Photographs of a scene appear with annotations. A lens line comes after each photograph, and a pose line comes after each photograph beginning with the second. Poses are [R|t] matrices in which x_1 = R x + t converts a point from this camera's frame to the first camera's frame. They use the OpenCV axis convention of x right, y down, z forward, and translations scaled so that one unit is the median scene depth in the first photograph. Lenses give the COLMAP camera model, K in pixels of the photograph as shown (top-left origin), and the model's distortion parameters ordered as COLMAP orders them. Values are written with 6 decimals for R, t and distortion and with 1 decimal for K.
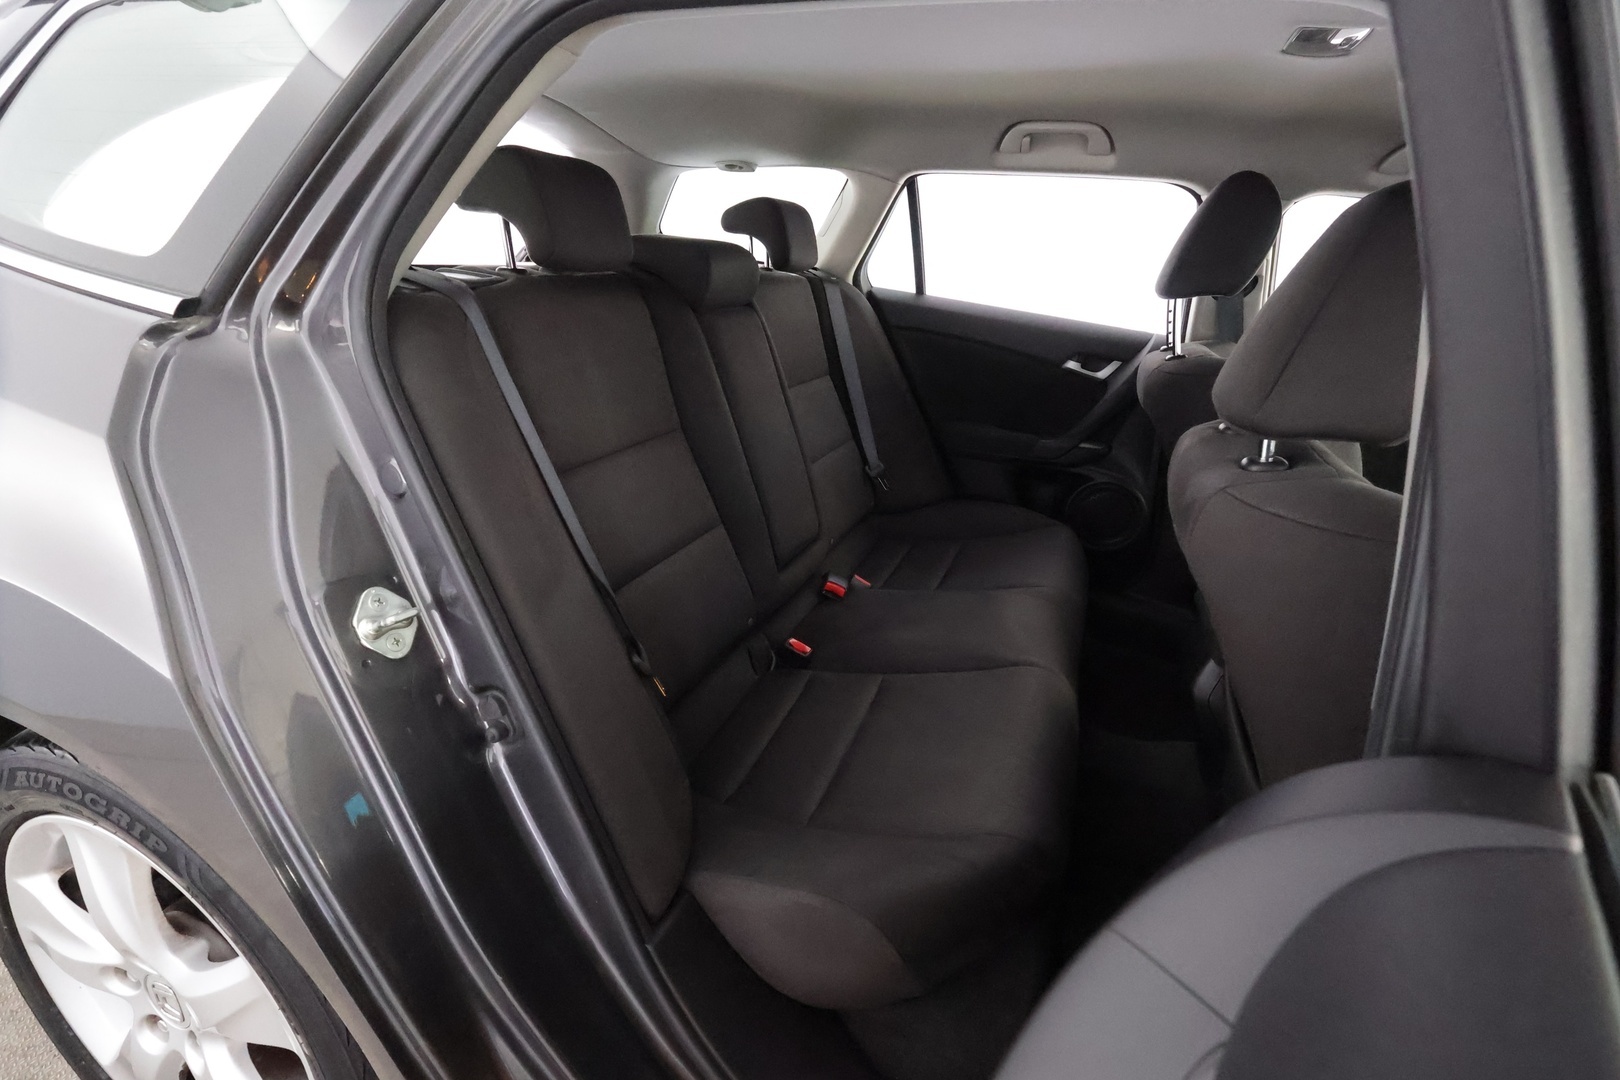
lens RADIAL K [[755.1, 0, 809.9], [0, 755.1, 527.4], [0, 0, 1]] dist [-0.002720, 0.001535]
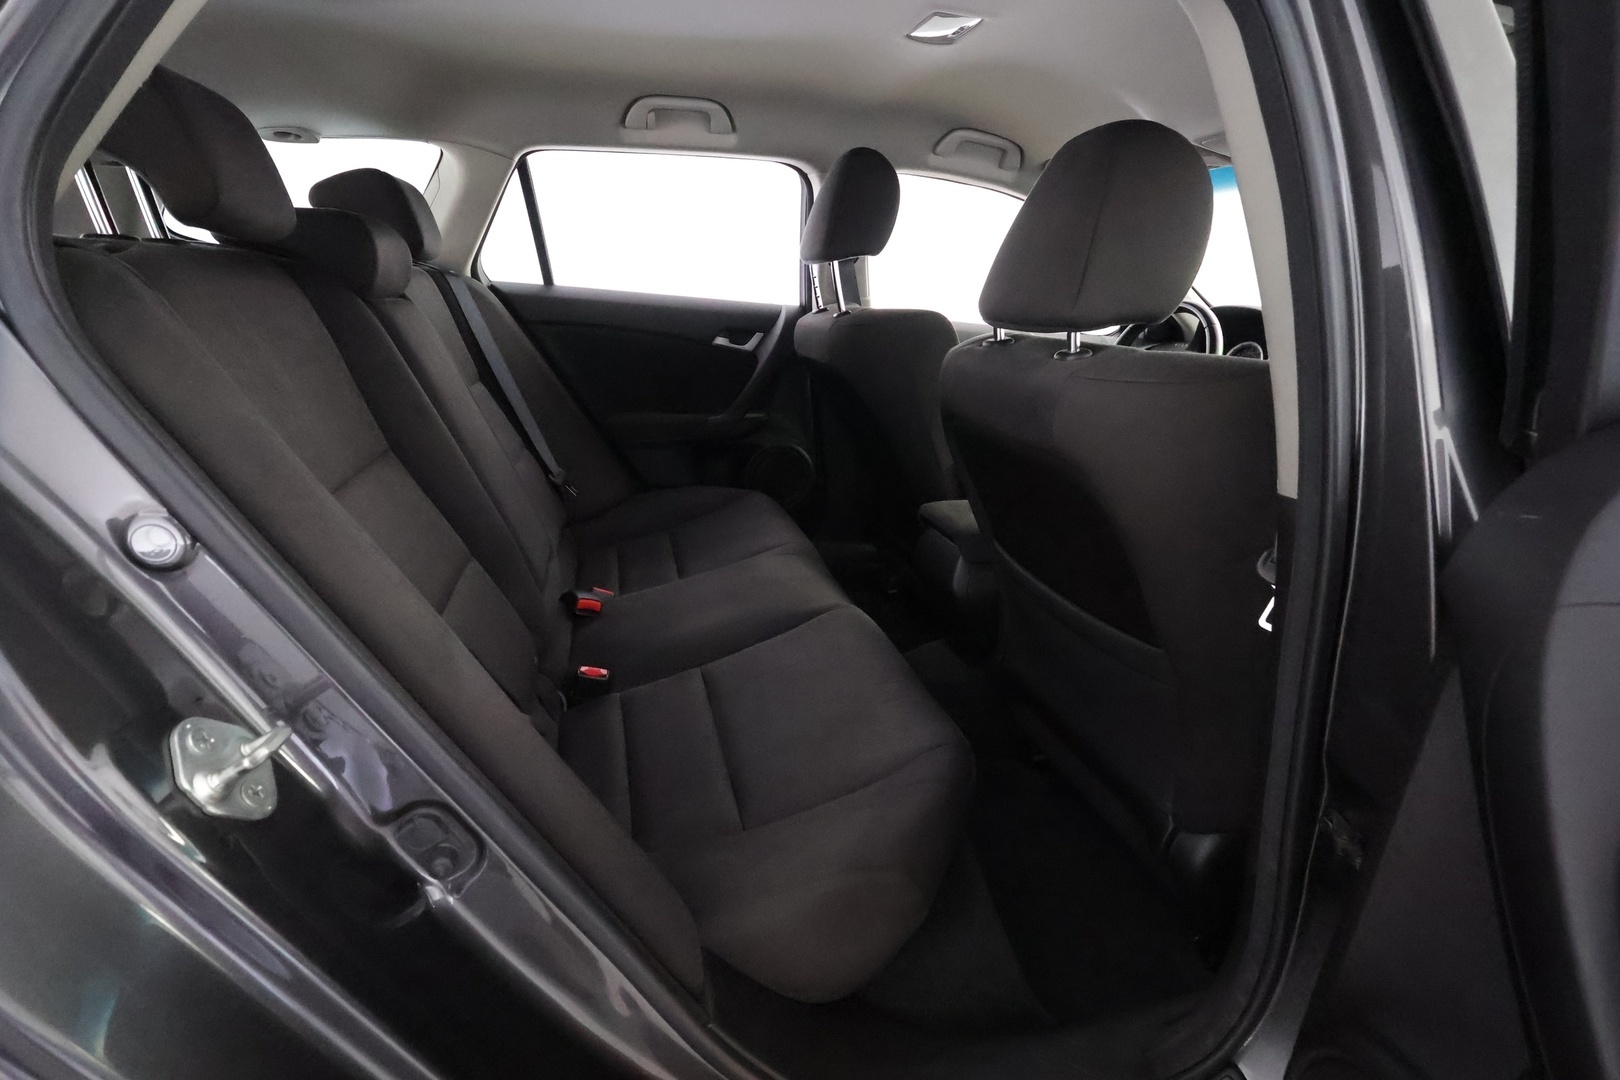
lens RADIAL K [[755.1, 0, 808.6], [0, 755.1, 531.7], [0, 0, 1]] dist [-0.002720, 0.001535]
pose [[0.815710, -0.235606, 0.528306, -0.173425], [0.241708, 0.968569, 0.058748, 0.006843], [-0.525543, 0.079775, 0.847019, 0.083831]]
